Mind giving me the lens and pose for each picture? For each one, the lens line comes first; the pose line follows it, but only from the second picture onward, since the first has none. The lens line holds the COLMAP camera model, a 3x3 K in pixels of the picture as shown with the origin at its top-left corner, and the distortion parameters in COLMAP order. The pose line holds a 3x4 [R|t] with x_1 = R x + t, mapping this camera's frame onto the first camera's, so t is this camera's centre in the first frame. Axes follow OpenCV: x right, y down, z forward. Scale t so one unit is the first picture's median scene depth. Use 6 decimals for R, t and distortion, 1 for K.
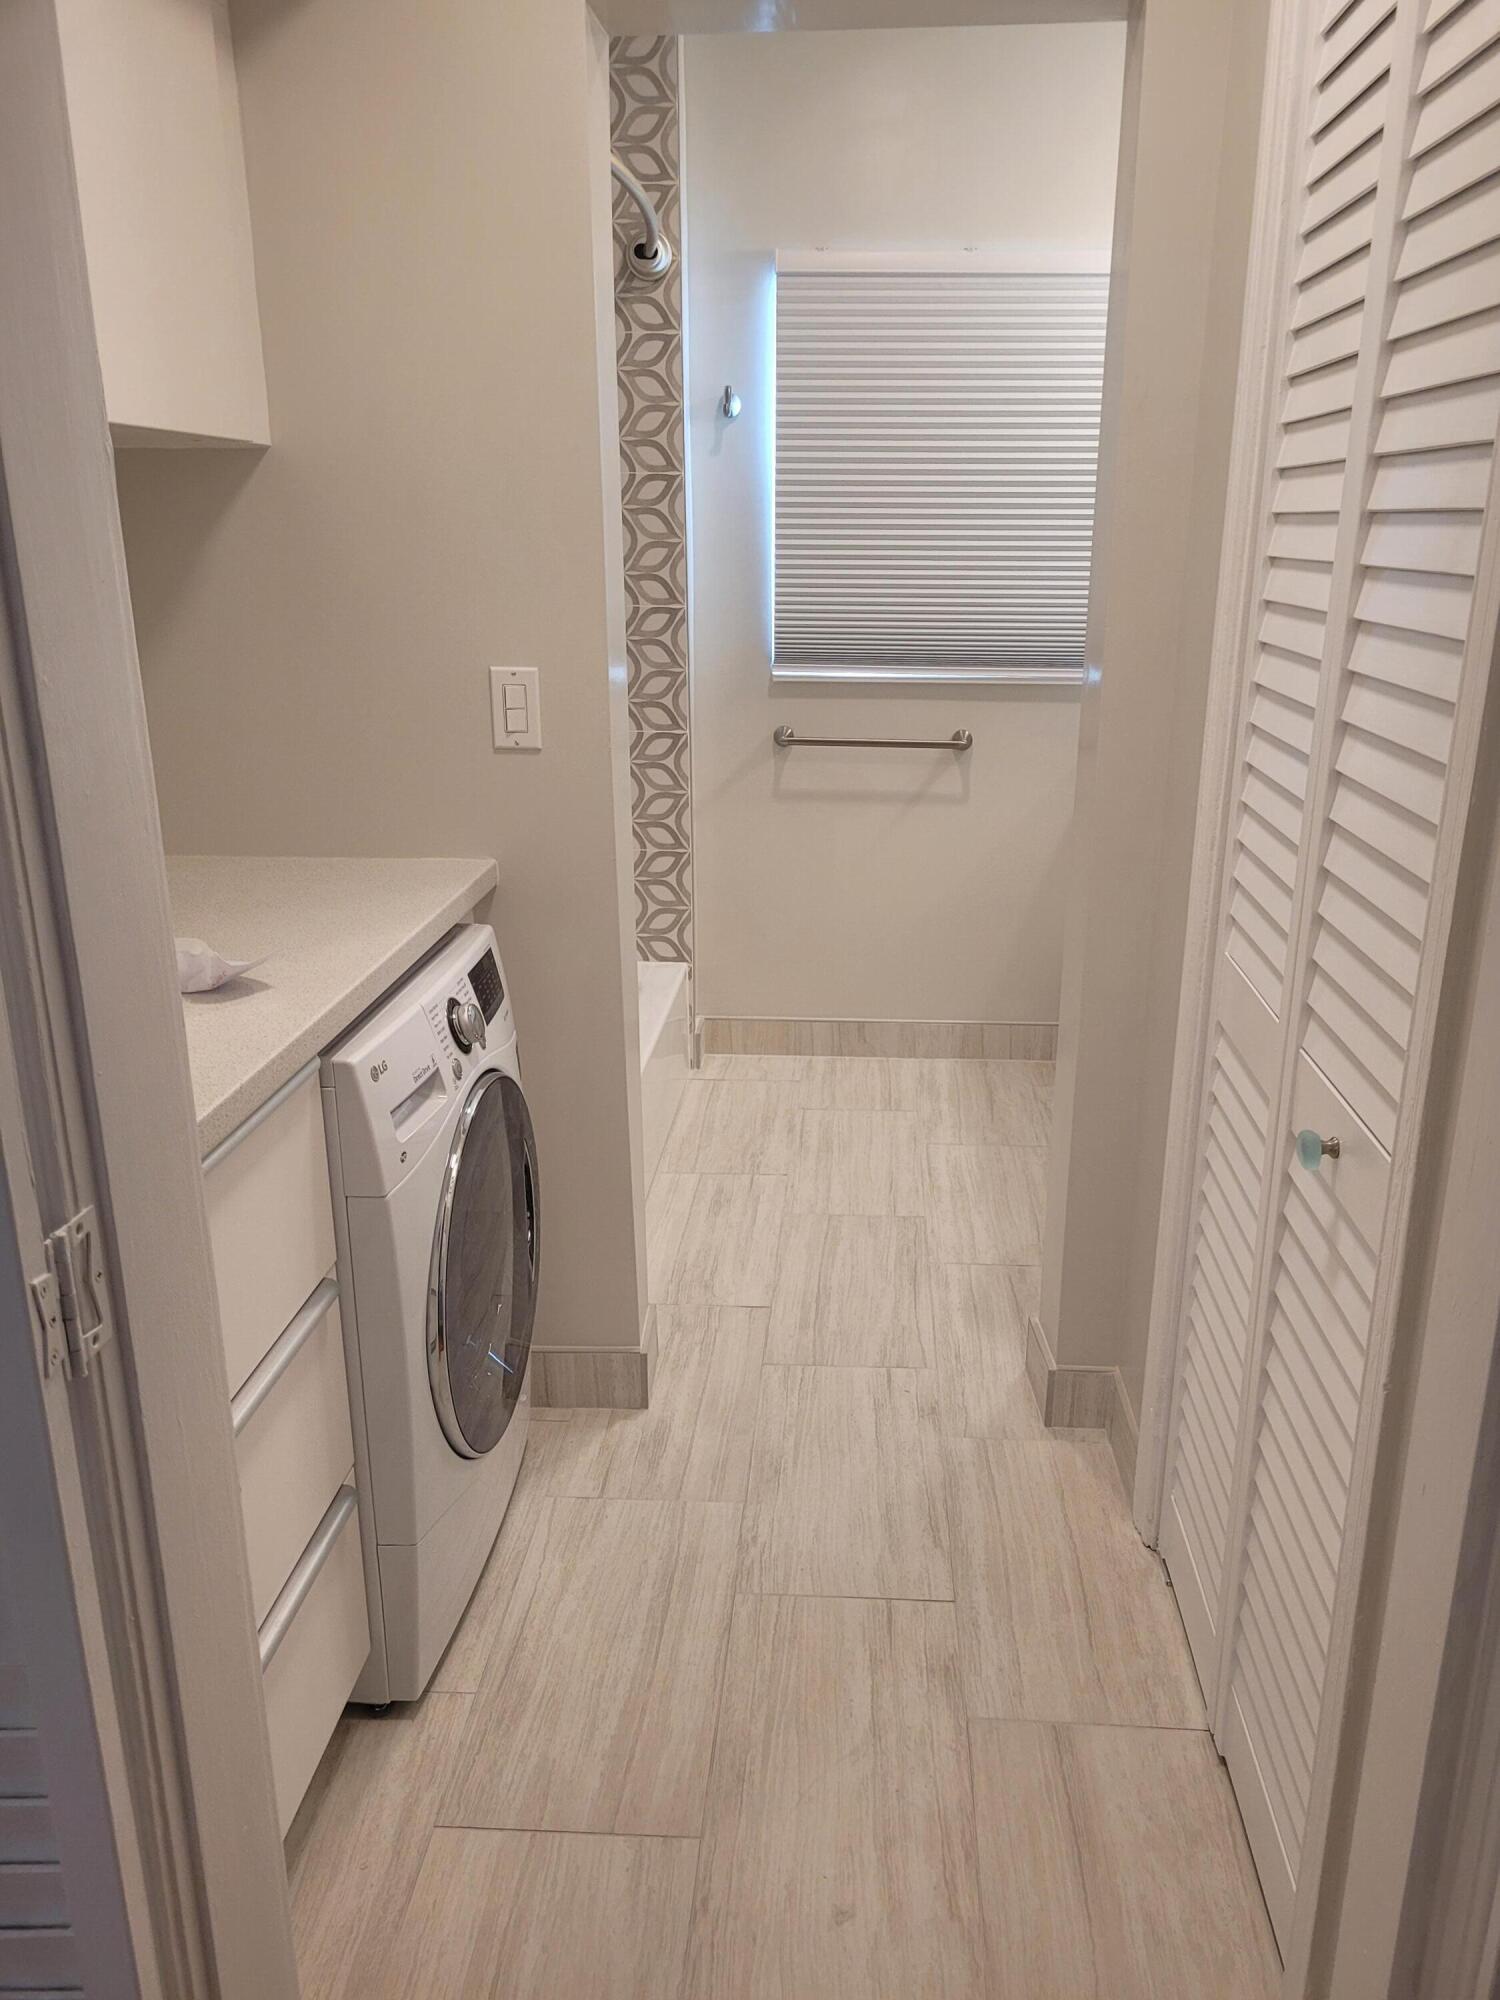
lens RADIAL K [[1507.5, 0, 755.0], [0, 1507.5, 1003.2], [0, 0, 1]] dist [0.042307, 0.000933]
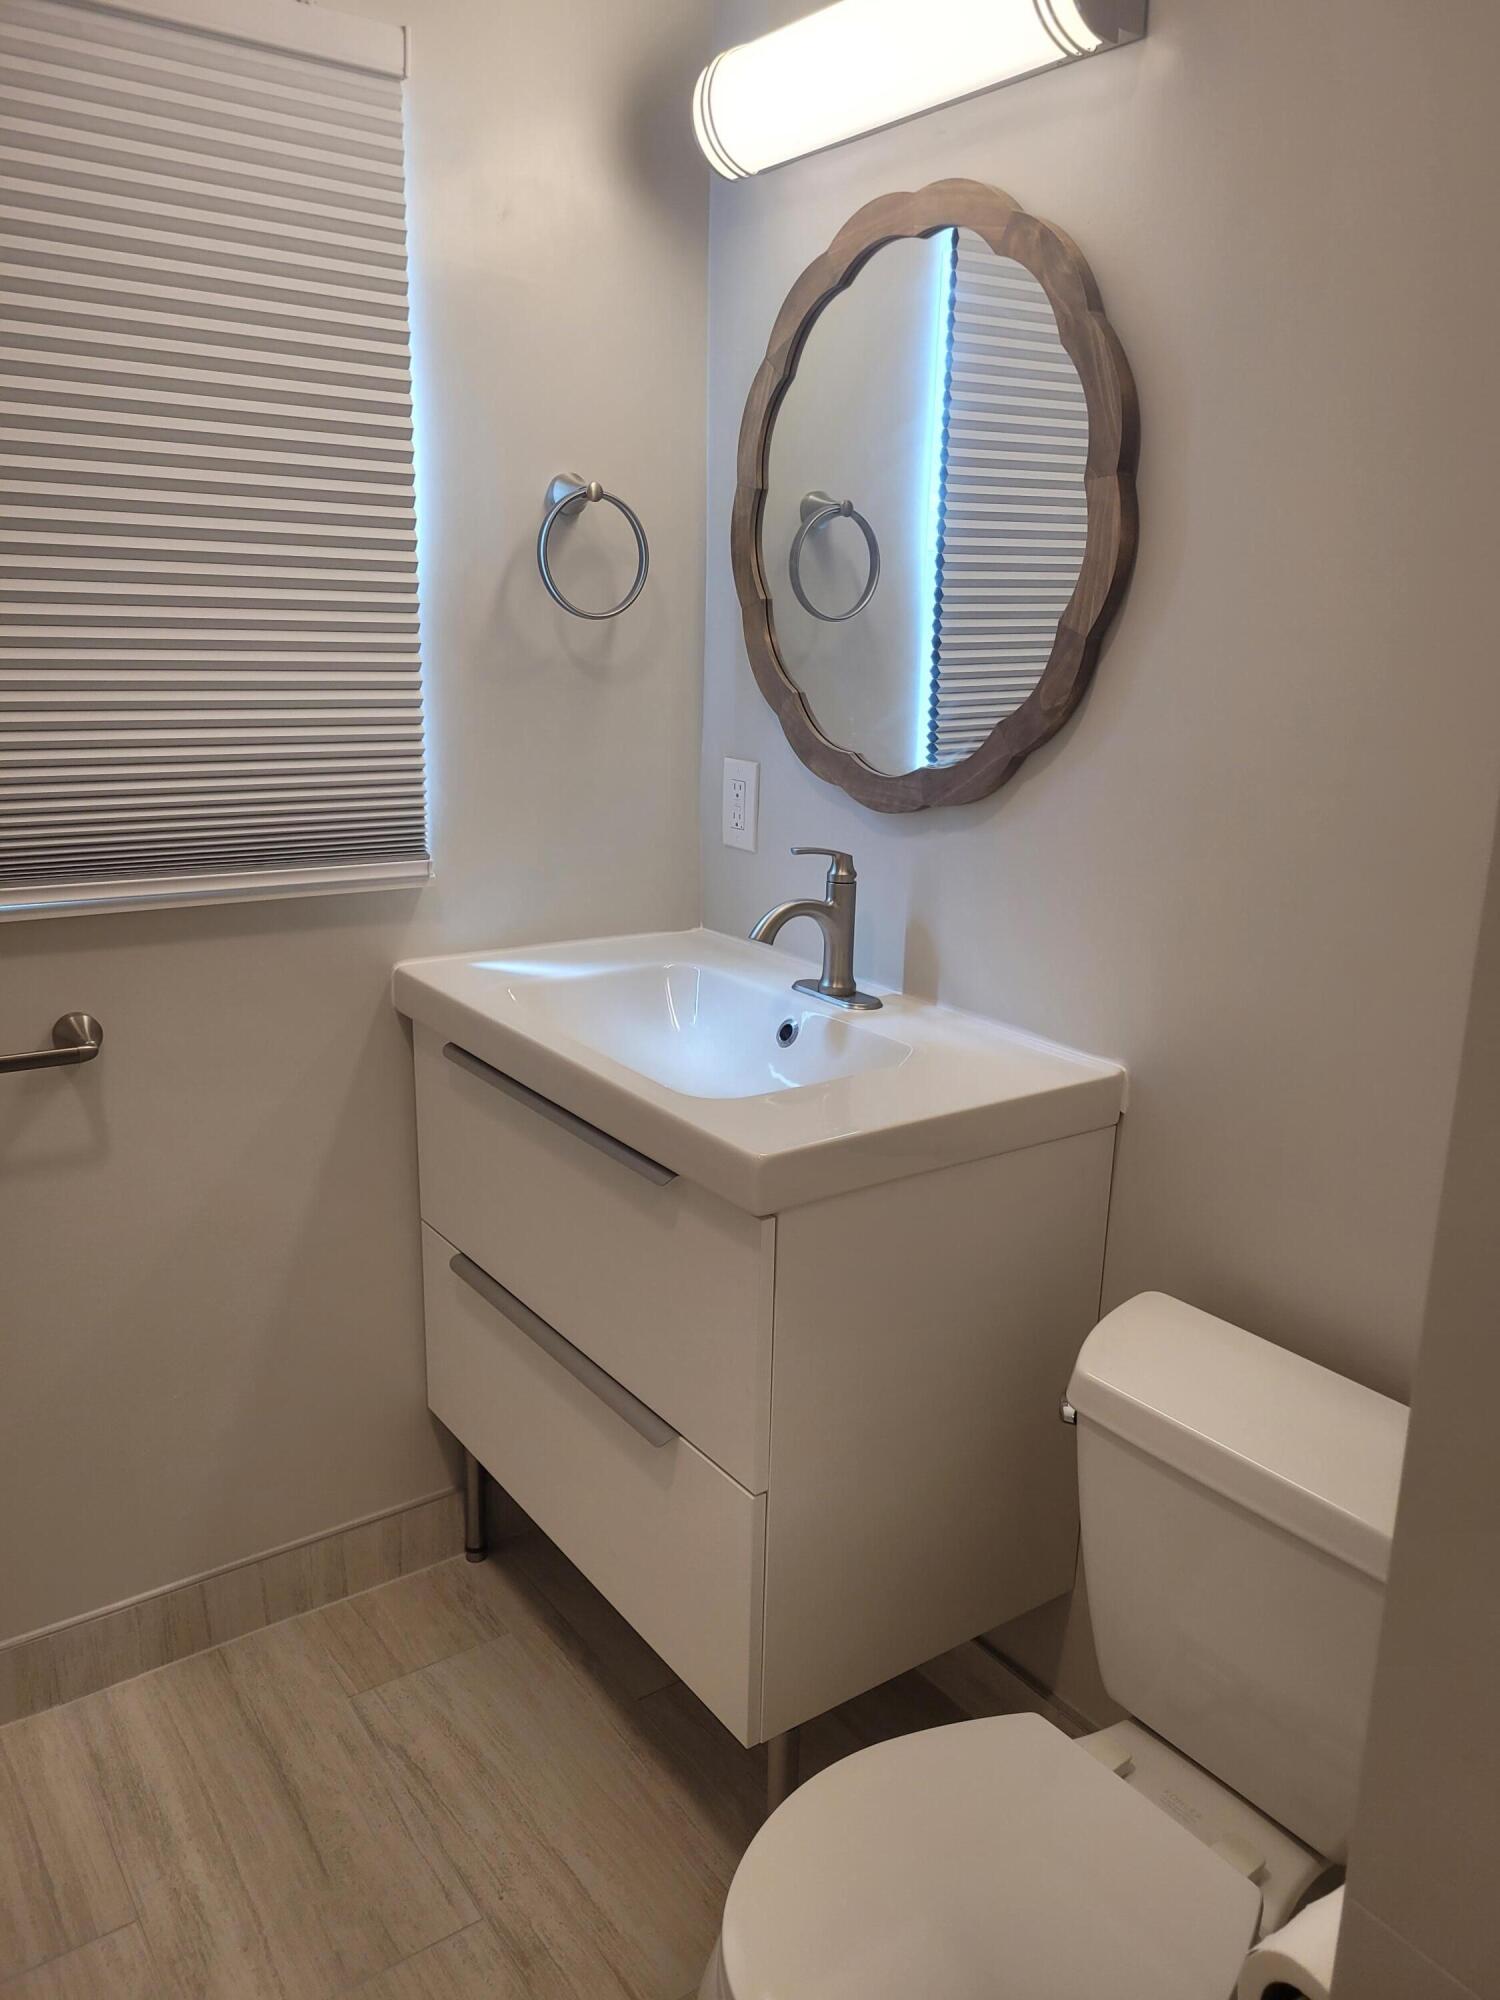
lens RADIAL K [[1507.5, 0, 753.6], [0, 1507.5, 996.6], [0, 0, 1]] dist [0.042307, 0.000933]
pose [[0.767862, -0.155013, 0.621578, 0.009918], [0.176633, 0.983902, 0.027169, -0.159263], [-0.615783, 0.088929, 0.782881, 0.498115]]
